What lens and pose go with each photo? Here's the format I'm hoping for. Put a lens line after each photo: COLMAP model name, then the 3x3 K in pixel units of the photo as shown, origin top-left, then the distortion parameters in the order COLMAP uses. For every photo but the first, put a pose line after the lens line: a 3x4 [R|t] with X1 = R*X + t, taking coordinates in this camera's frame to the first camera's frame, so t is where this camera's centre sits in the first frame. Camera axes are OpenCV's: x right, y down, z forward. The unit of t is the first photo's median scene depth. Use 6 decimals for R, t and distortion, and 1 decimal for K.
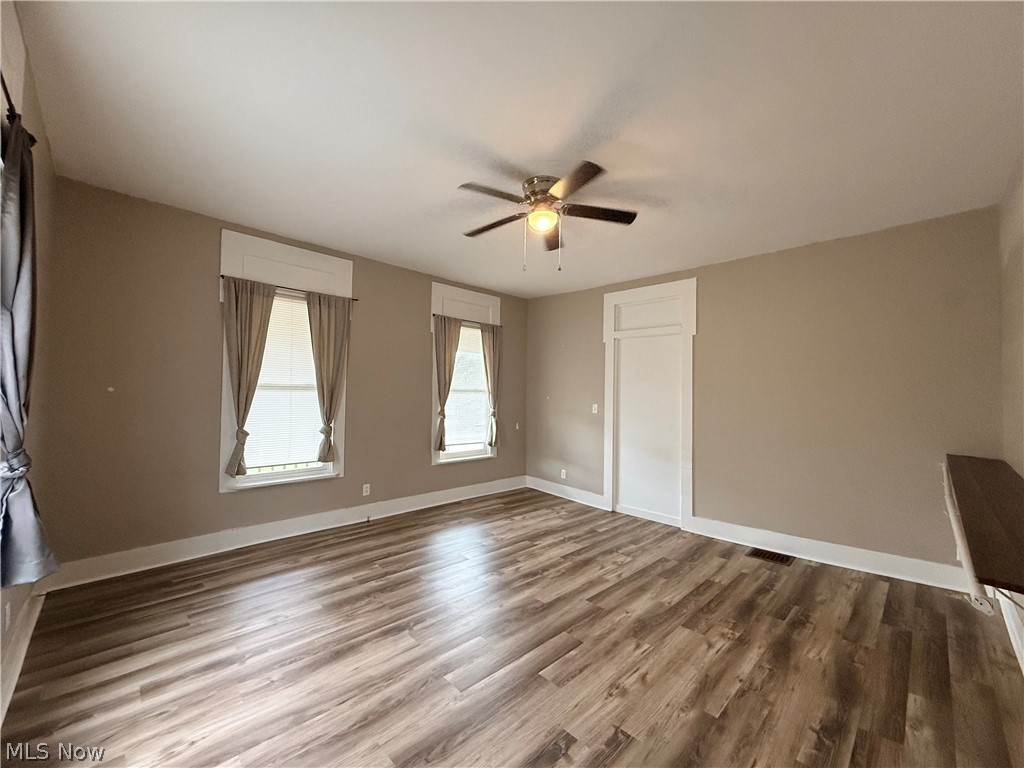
lens RADIAL K [[408.5, 0, 512.8], [0, 408.5, 384.7], [0, 0, 1]] dist [-0.001329, -0.000011]
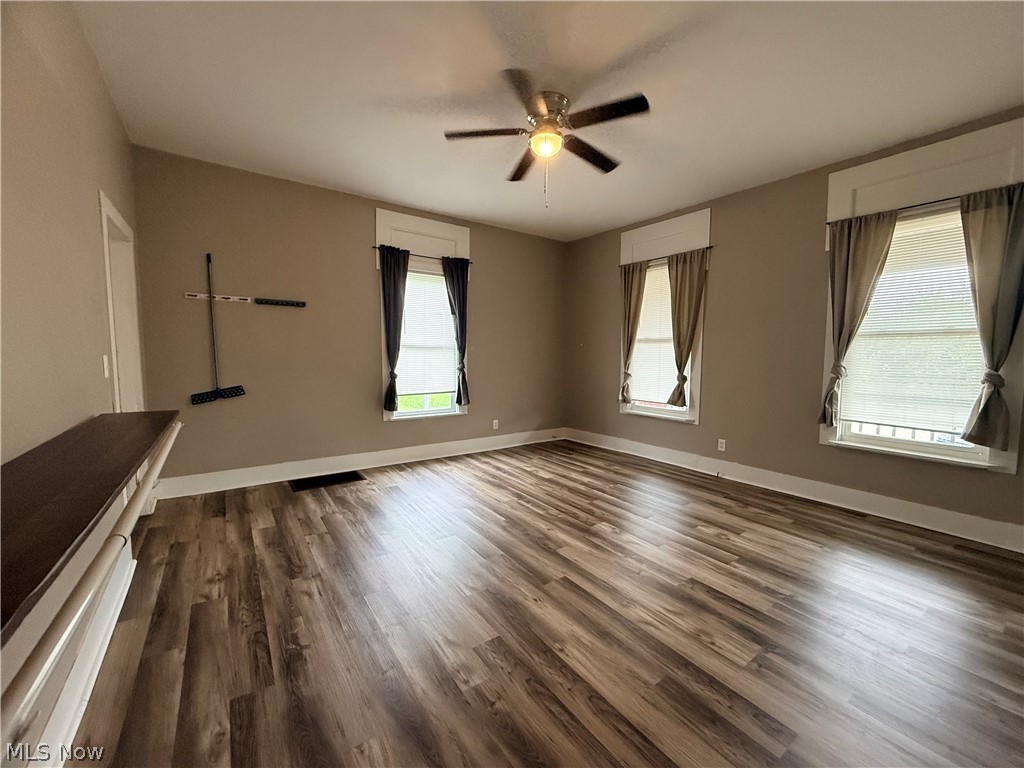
lens RADIAL K [[408.5, 0, 512.8], [0, 408.5, 384.7], [0, 0, 1]] dist [-0.001329, -0.000011]
pose [[-0.157054, 0.059183, -0.985815, 0.790106], [0.011590, 0.998244, 0.058083, 0.067934], [0.987522, -0.002303, -0.157464, 0.814687]]
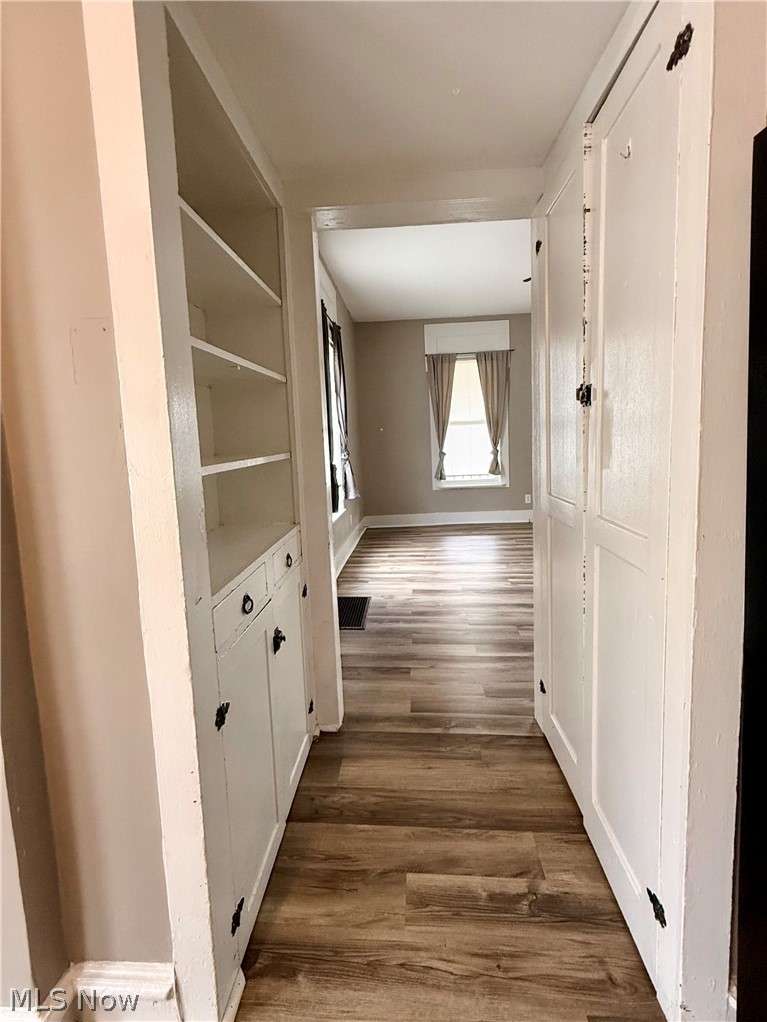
lens RADIAL K [[459.2, 0, 380.9], [0, 459.2, 488.2], [0, 0, 1]] dist [-0.000275, 0.000142]
pose [[0.657199, 0.027989, -0.753197, 0.519317], [0.070885, 0.992586, 0.098735, 0.059292], [0.750377, -0.118279, 0.650342, -0.348017]]
